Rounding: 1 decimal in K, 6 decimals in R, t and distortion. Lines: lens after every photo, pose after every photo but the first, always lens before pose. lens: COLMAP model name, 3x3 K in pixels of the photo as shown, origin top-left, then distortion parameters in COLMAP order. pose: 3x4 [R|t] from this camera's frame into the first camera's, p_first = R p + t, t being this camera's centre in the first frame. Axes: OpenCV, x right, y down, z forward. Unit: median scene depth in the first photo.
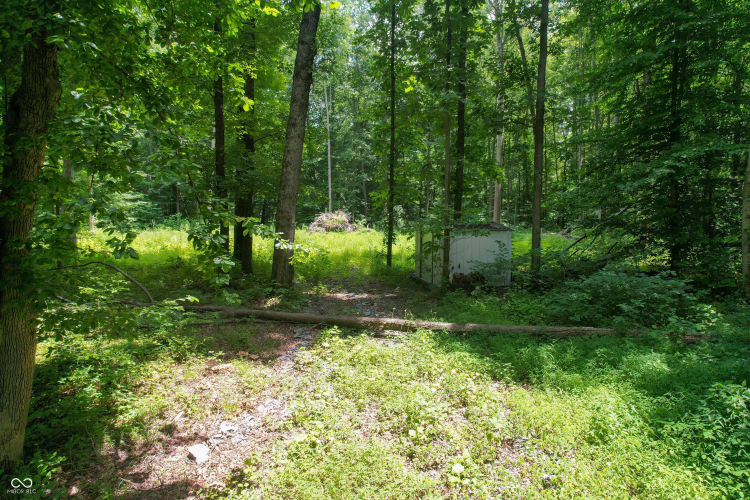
lens RADIAL K [[475.3, 0, 375.0], [0, 475.3, 250.0], [0, 0, 1]] dist [-0.073621, 0.070531]
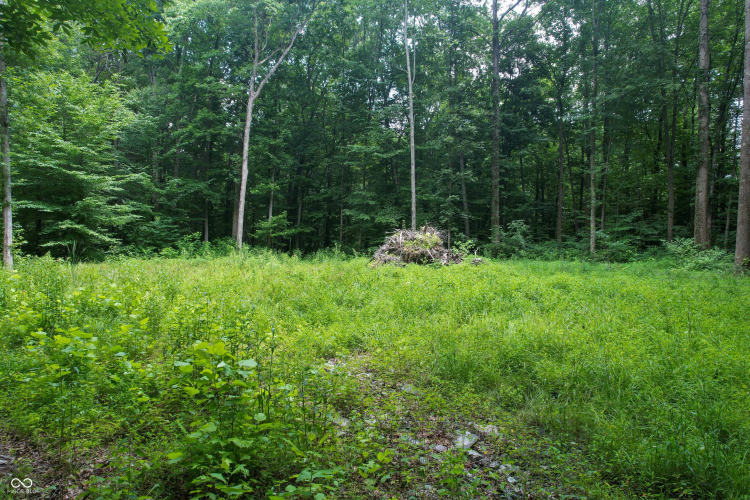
lens RADIAL K [[475.3, 0, 375.0], [0, 475.3, 250.0], [0, 0, 1]] dist [-0.073621, 0.070531]
pose [[0.982550, 0.001563, -0.185990, -0.033780], [-0.010887, 0.998733, -0.049122, -0.026853], [0.185678, 0.050290, 0.981323, 0.472293]]
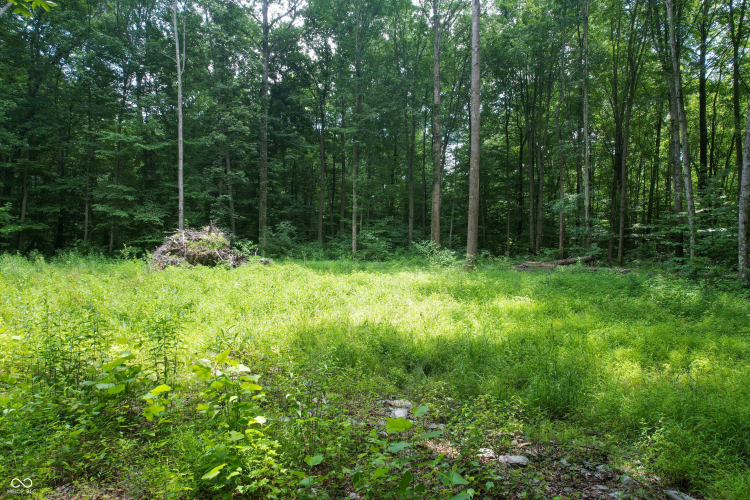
lens RADIAL K [[475.3, 0, 375.0], [0, 475.3, 250.0], [0, 0, 1]] dist [-0.073621, 0.070531]
pose [[0.939265, -0.000653, 0.343191, -0.092452], [0.017708, 0.998758, -0.046563, -0.027854], [-0.342734, 0.049812, 0.938111, 0.463742]]
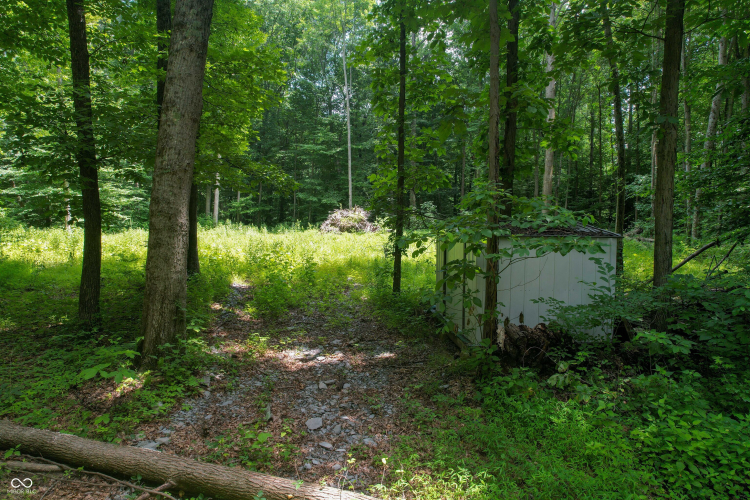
lens RADIAL K [[475.3, 0, 375.0], [0, 475.3, 250.0], [0, 0, 1]] dist [-0.073621, 0.070531]
pose [[0.997270, 0.004020, -0.073734, 0.022384], [-0.003756, 0.999986, 0.003712, -0.010238], [0.073748, -0.003425, 0.997271, 0.170176]]
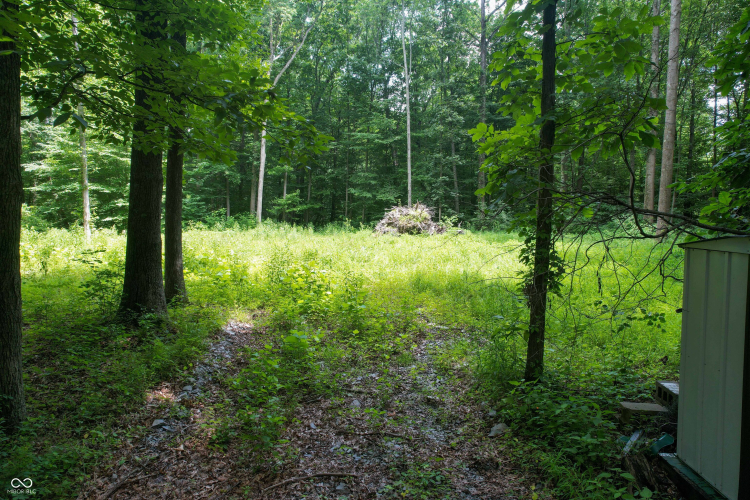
lens RADIAL K [[475.3, 0, 375.0], [0, 475.3, 250.0], [0, 0, 1]] dist [-0.073621, 0.070531]
pose [[0.982190, 0.011736, -0.187523, -0.006578], [-0.010799, 0.999924, 0.006016, -0.018895], [0.187579, -0.003883, 0.982242, 0.325091]]
